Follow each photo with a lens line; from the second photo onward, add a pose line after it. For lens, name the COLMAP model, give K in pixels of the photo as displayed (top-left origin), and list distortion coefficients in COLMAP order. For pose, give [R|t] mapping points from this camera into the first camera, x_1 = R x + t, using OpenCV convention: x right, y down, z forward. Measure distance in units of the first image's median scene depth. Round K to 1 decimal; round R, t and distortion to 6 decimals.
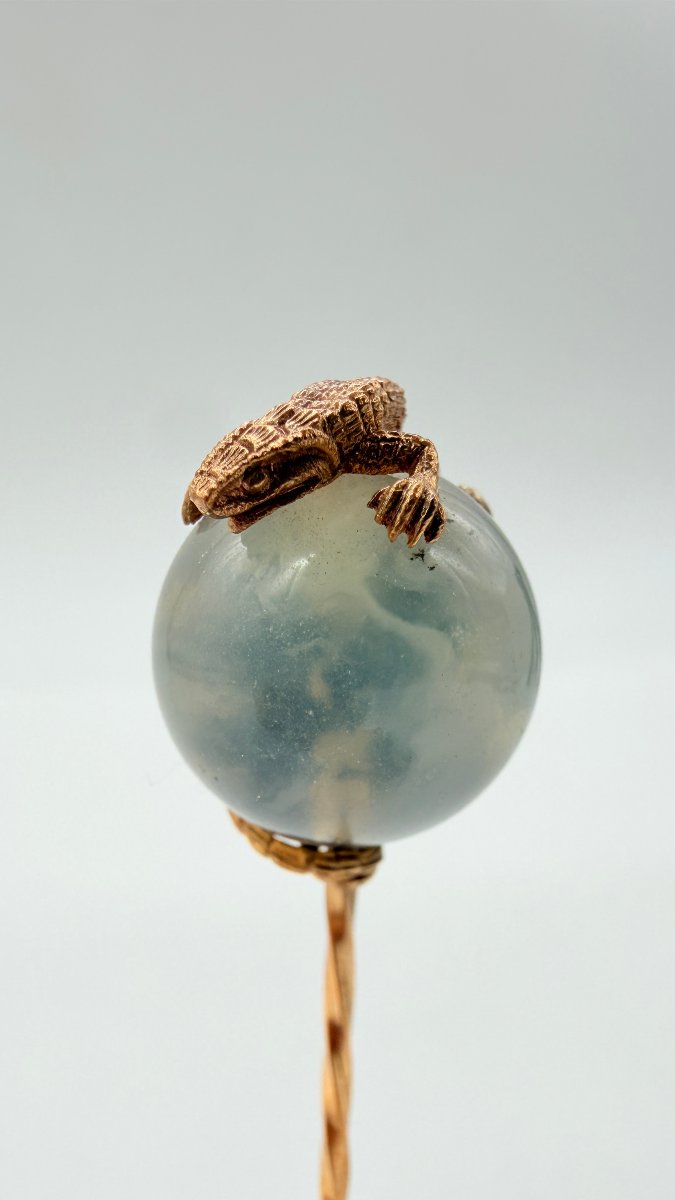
lens RADIAL K [[910.6, 0, 338.7], [0, 910.6, 645.2], [0, 0, 1]] dist [0.046484, 0.000461]
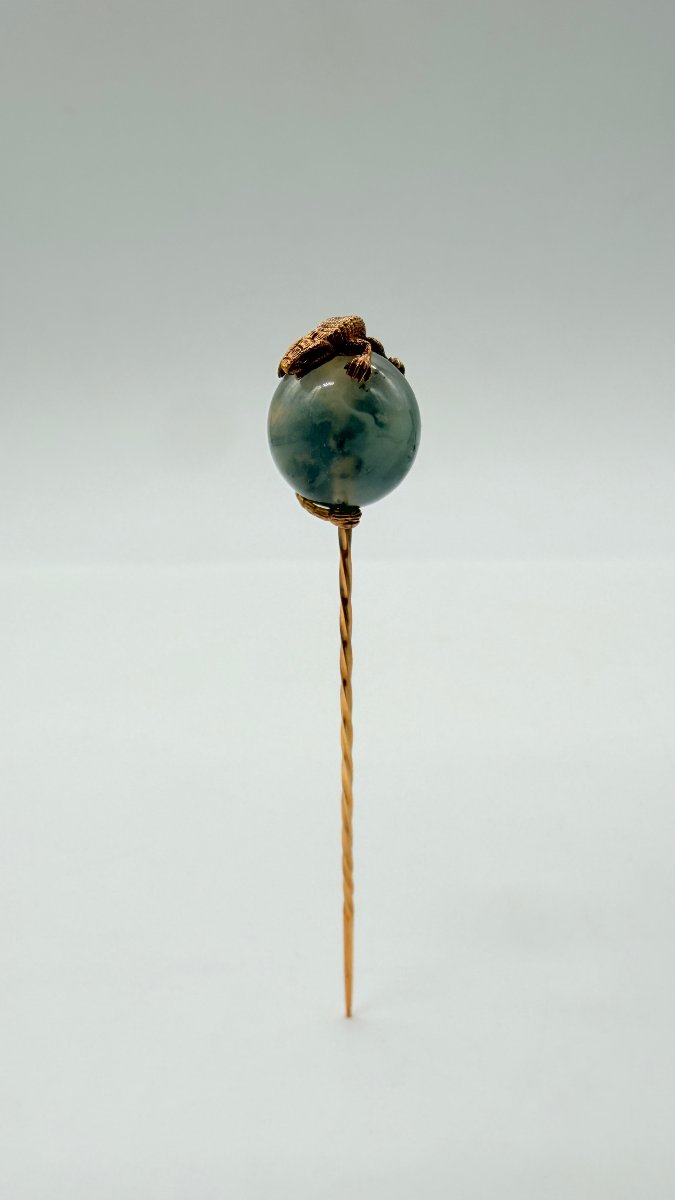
lens RADIAL K [[910.6, 0, 338.7], [0, 910.6, 645.2], [0, 0, 1]] dist [0.046484, 0.000461]
pose [[0.995332, -0.004183, -0.096419, 0.272683], [0.018924, 0.988124, 0.152487, 0.249034], [0.094636, -0.153600, 0.983591, -1.823802]]
